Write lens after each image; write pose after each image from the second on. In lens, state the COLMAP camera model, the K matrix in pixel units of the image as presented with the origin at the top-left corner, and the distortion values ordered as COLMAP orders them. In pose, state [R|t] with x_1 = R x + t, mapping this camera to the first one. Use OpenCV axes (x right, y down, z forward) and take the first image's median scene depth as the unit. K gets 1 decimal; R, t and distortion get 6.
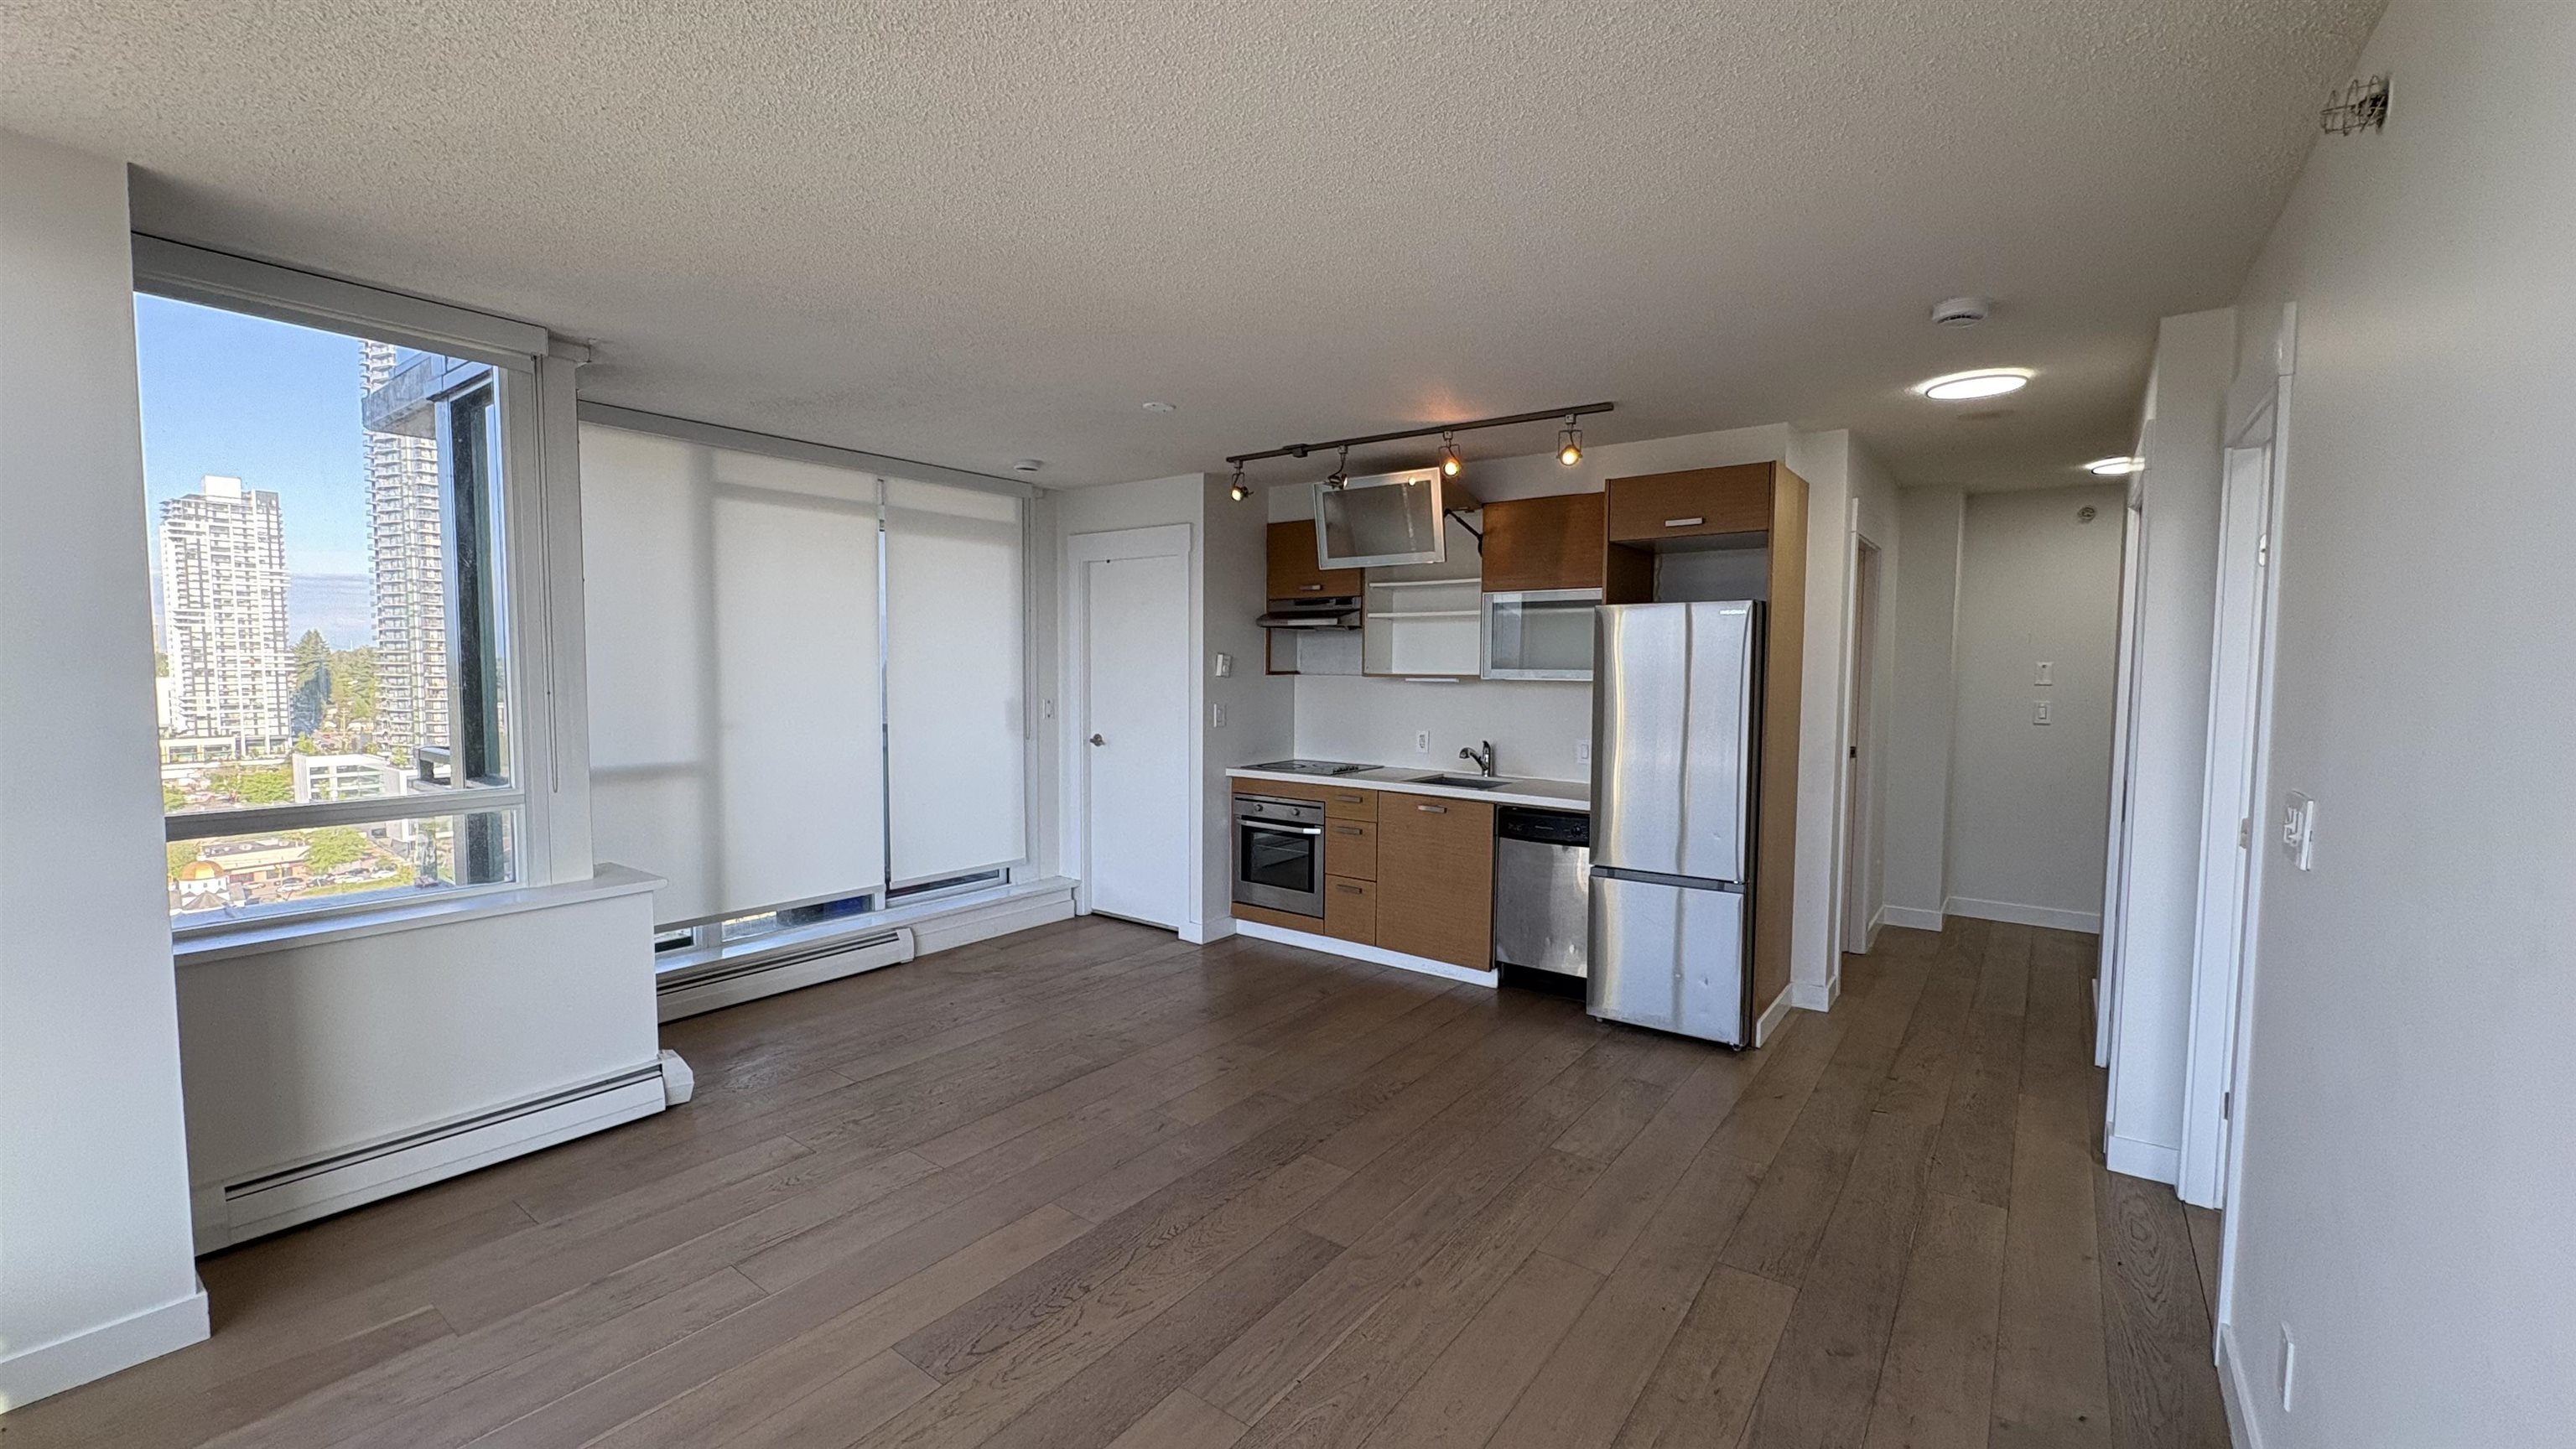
lens RADIAL K [[1025.4, 0, 1284.3], [0, 1025.4, 729.1], [0, 0, 1]] dist [0.000636, 0.000244]
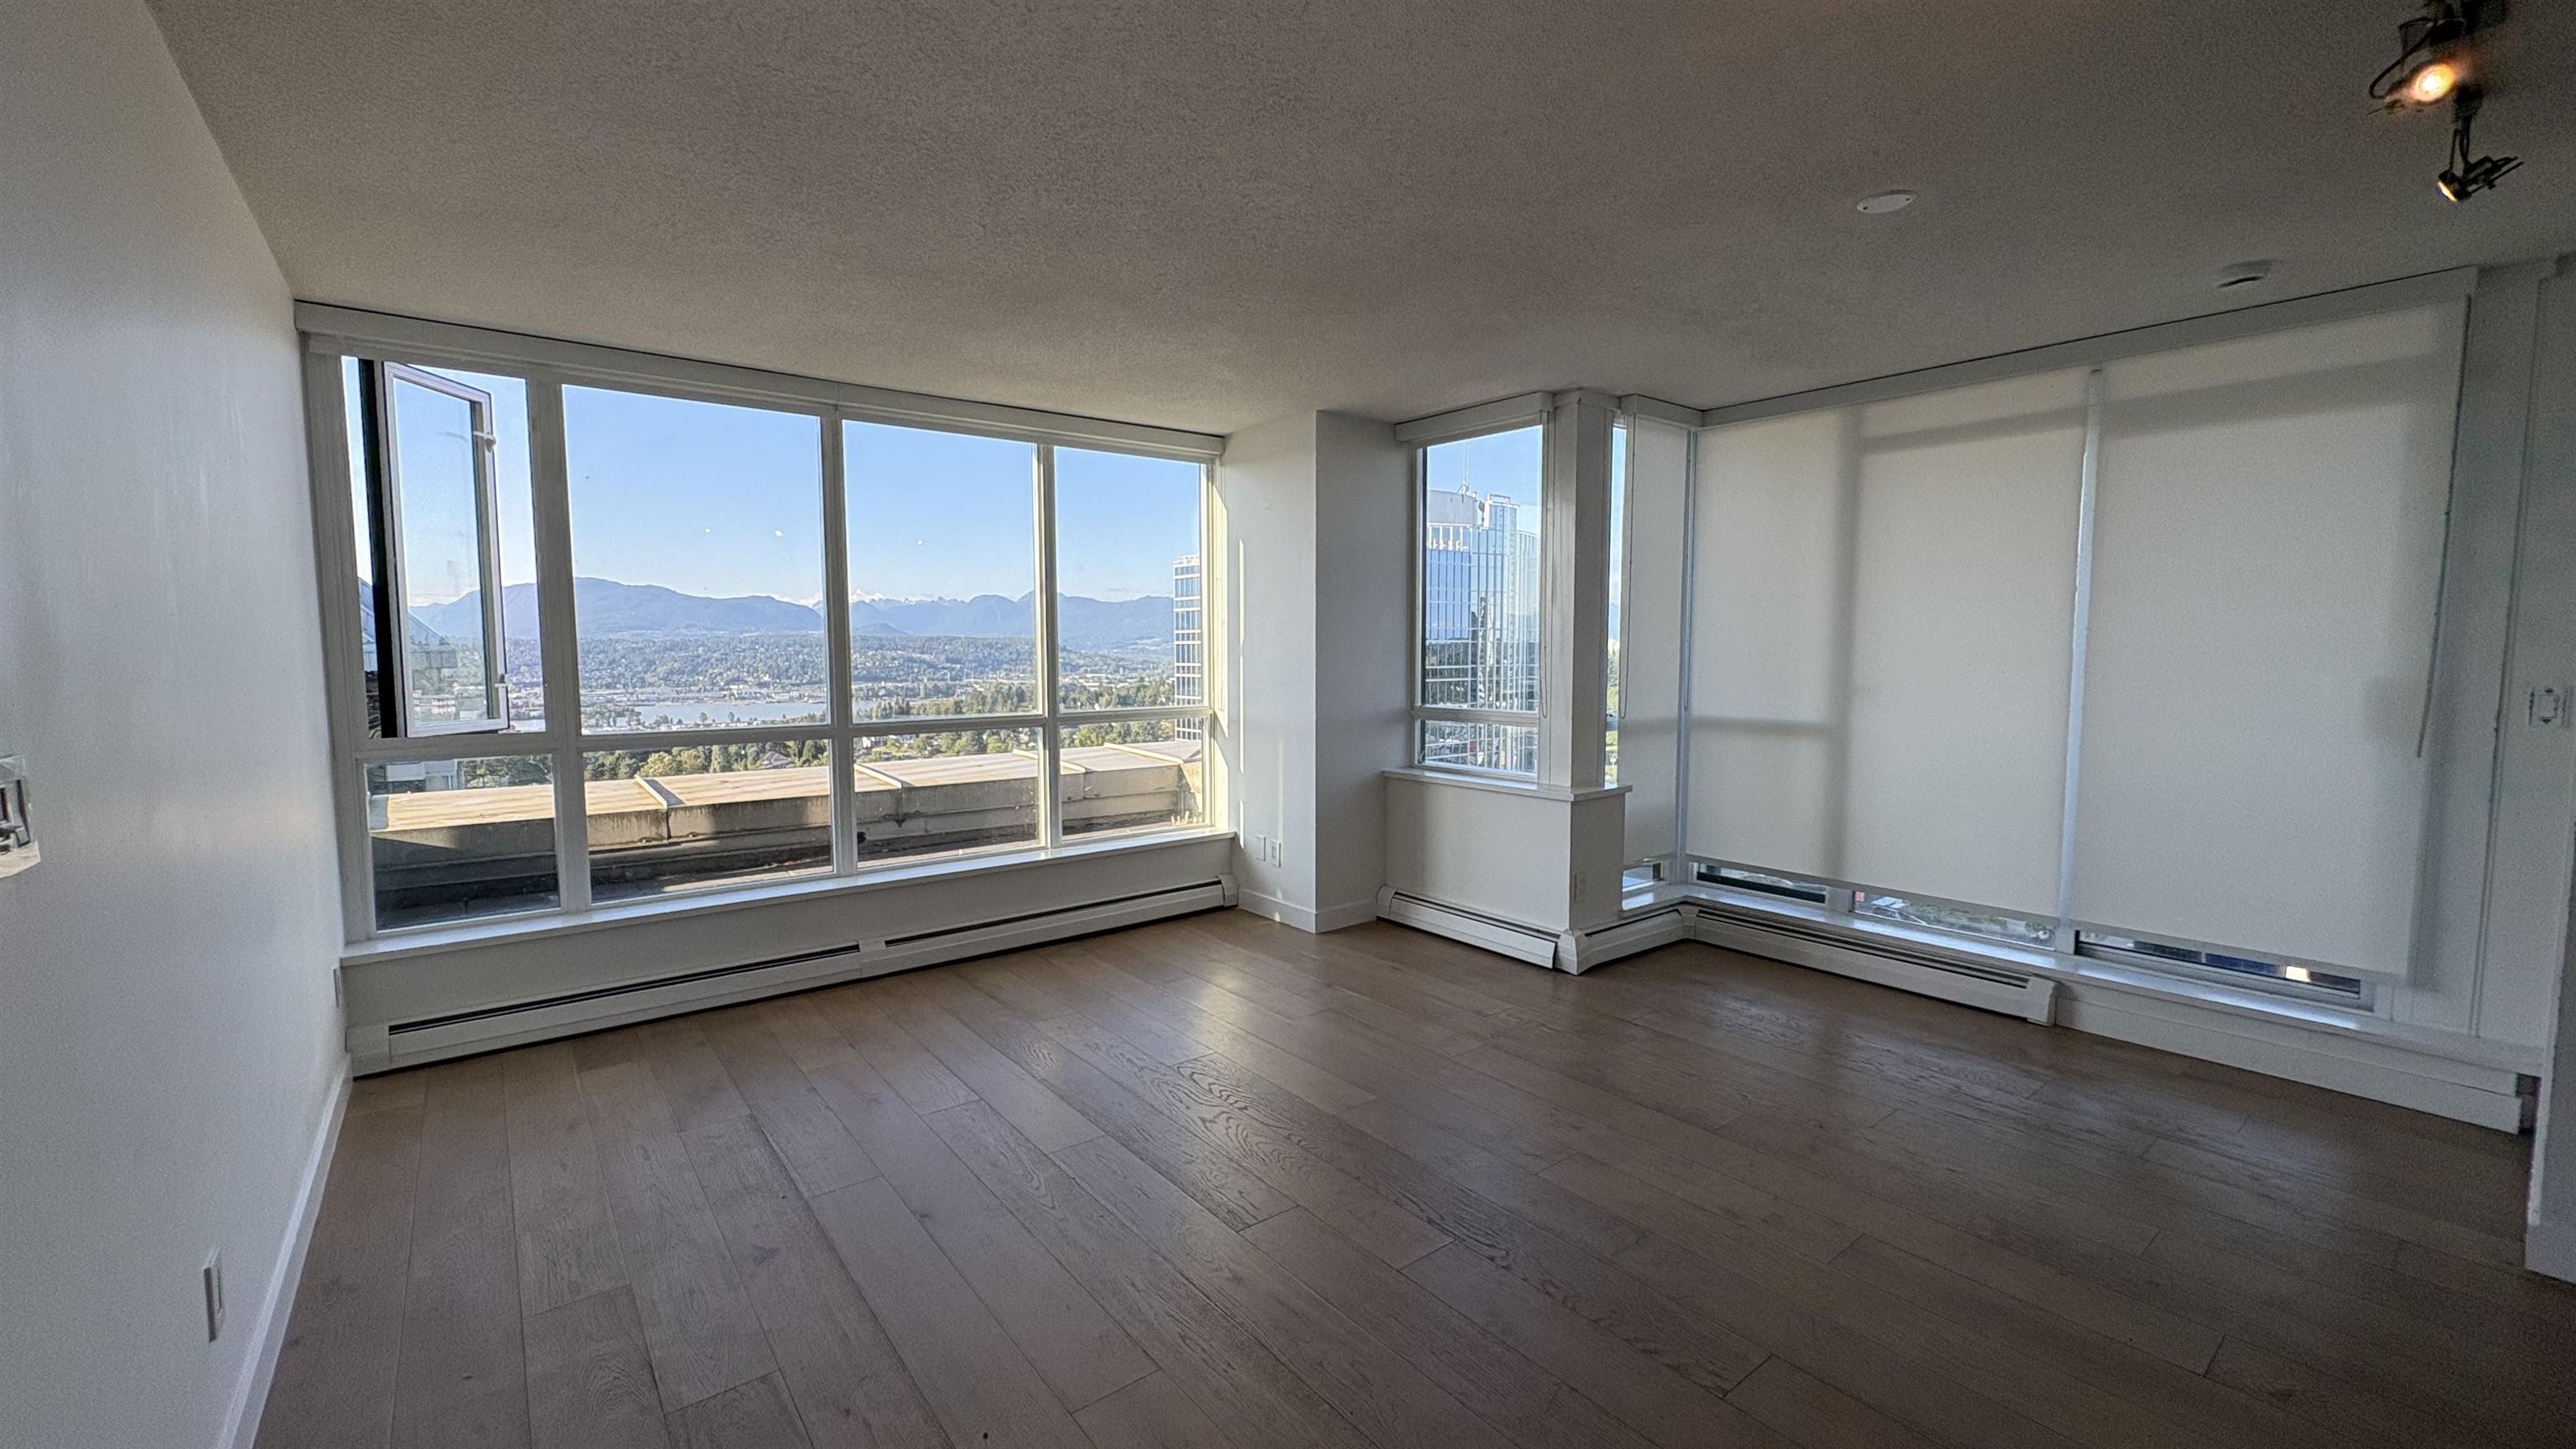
lens RADIAL K [[1025.4, 0, 1284.3], [0, 1025.4, 729.1], [0, 0, 1]] dist [0.000636, 0.000244]
pose [[-0.248618, 0.072022, -0.965920, 0.515727], [-0.064115, 0.993821, 0.090605, -0.019389], [0.966477, 0.084456, -0.242464, 0.691904]]
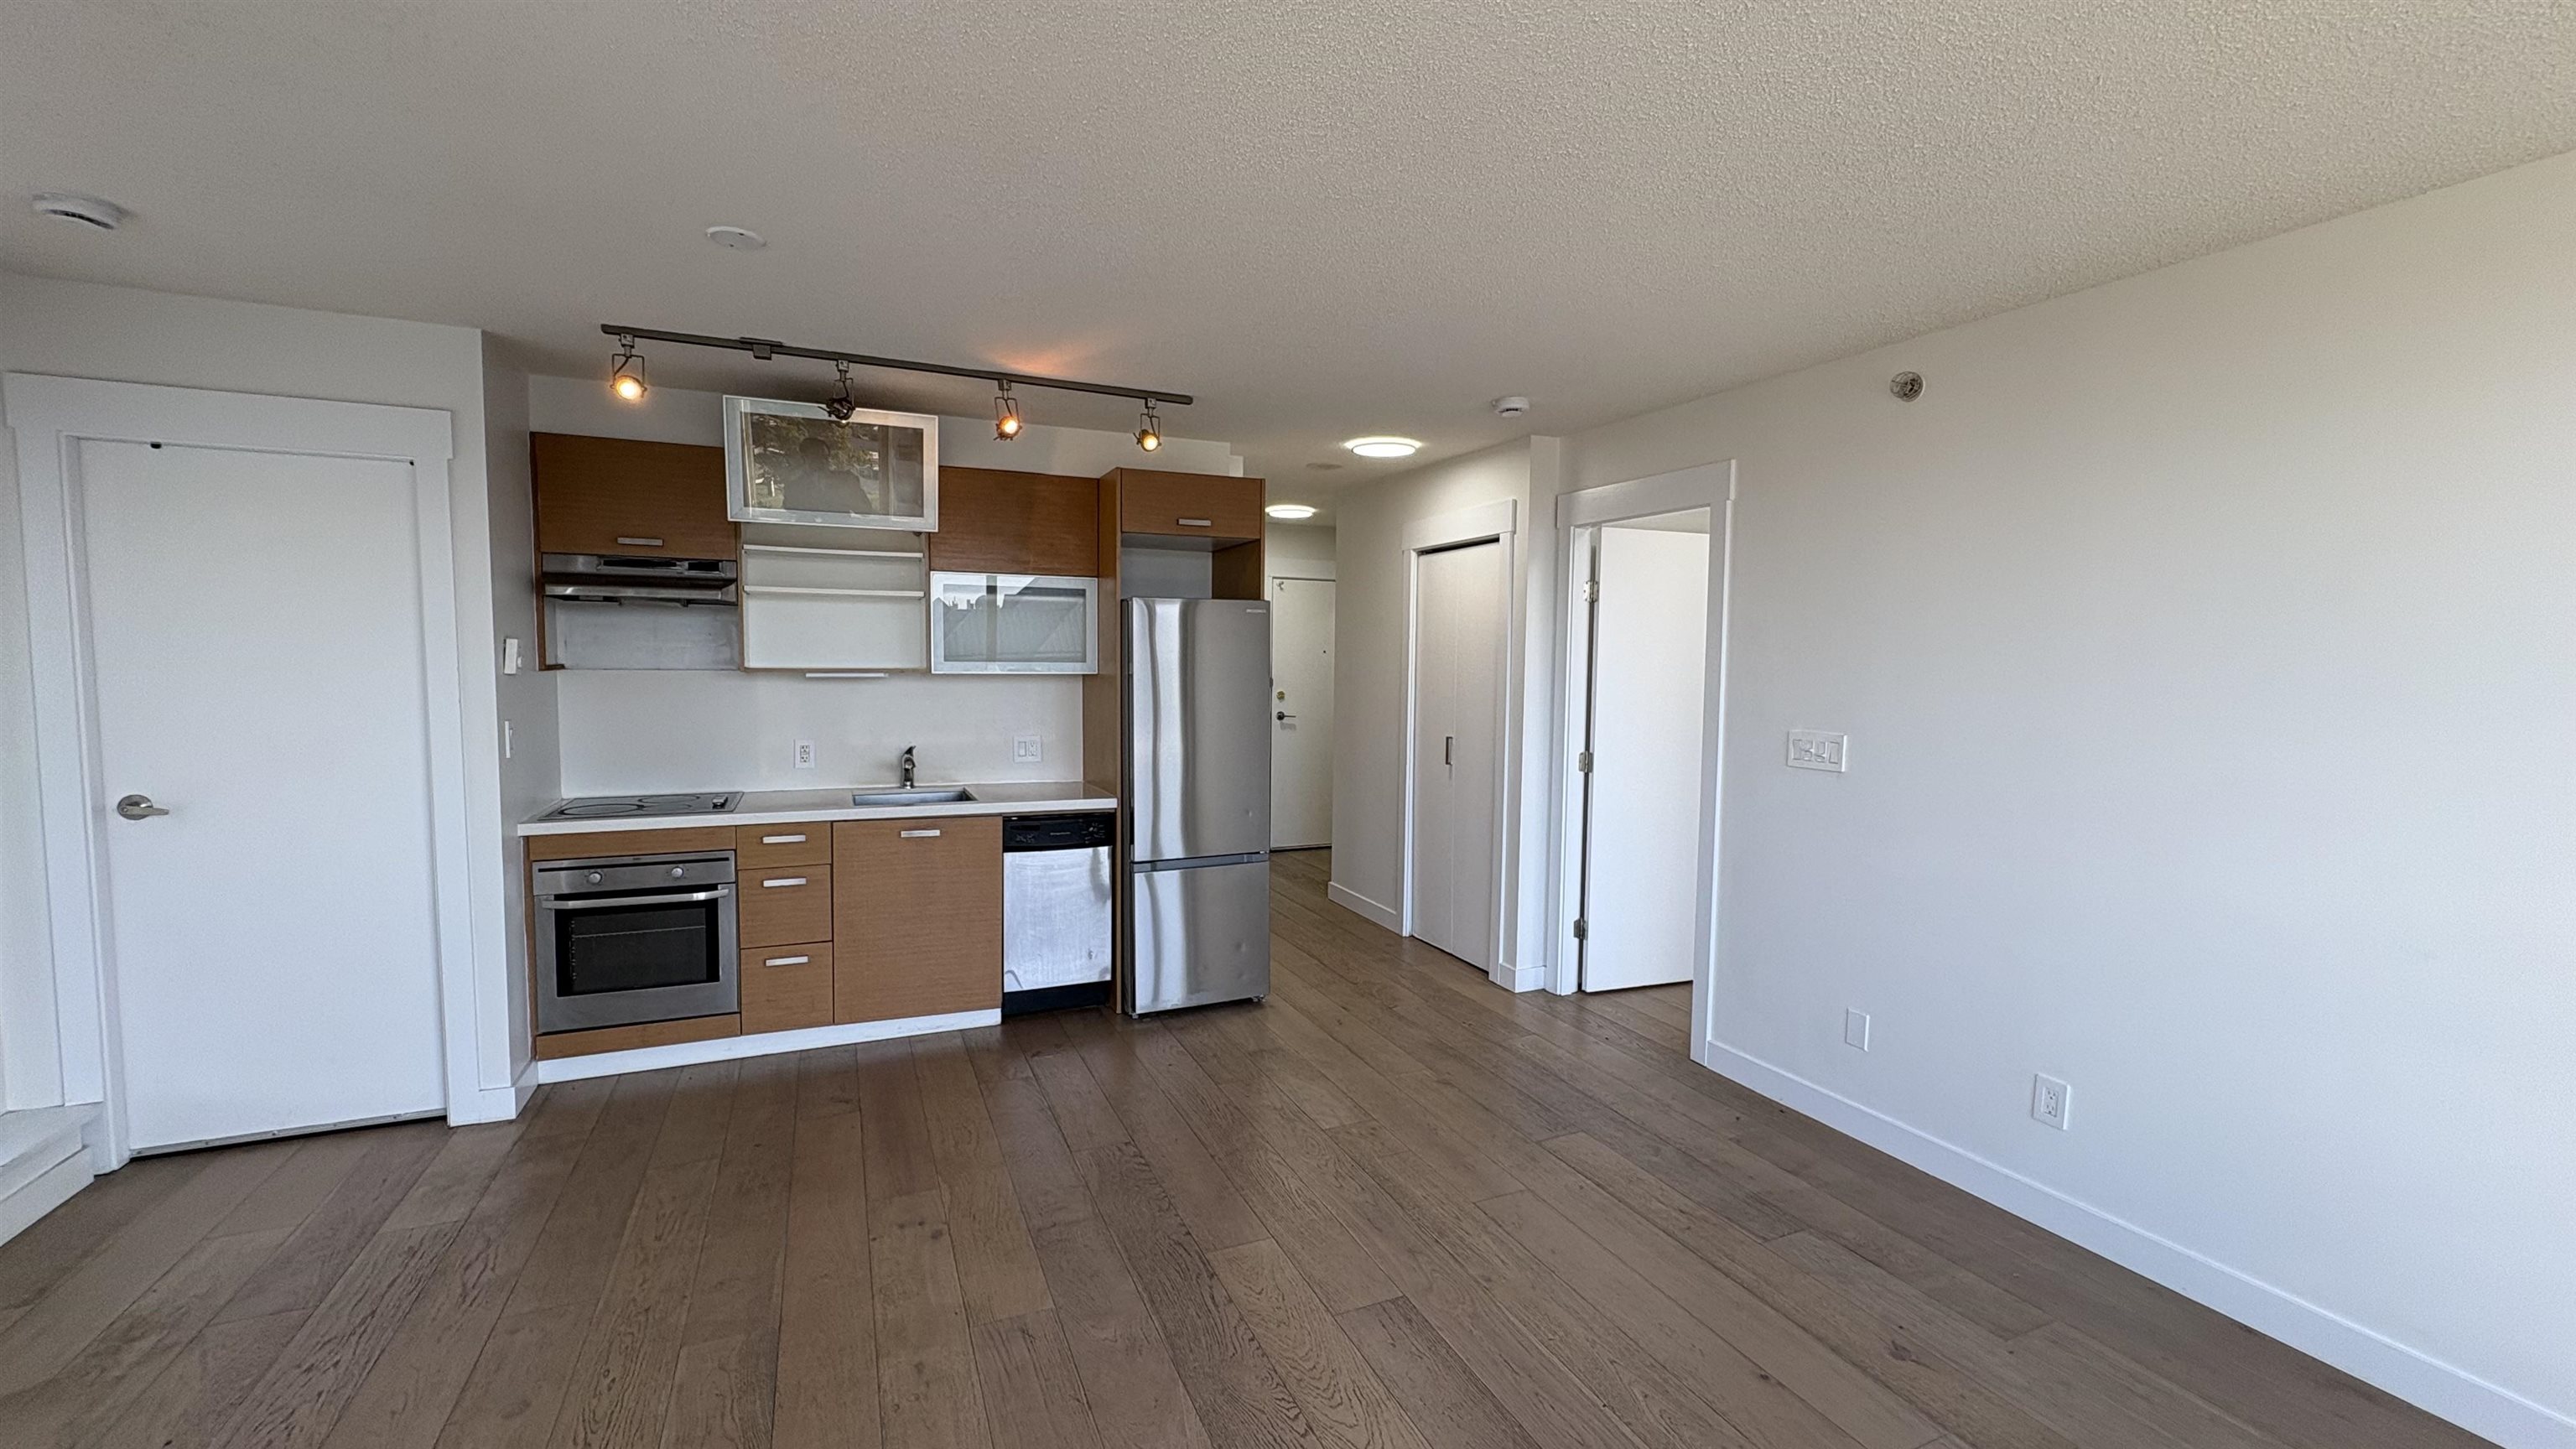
lens RADIAL K [[1025.4, 0, 1284.3], [0, 1025.4, 729.1], [0, 0, 1]] dist [0.000636, 0.000244]
pose [[0.490300, -0.061616, 0.869373, -0.431548], [0.047282, 0.997909, 0.044060, -0.028361], [-0.870270, 0.019503, 0.492189, 0.354801]]
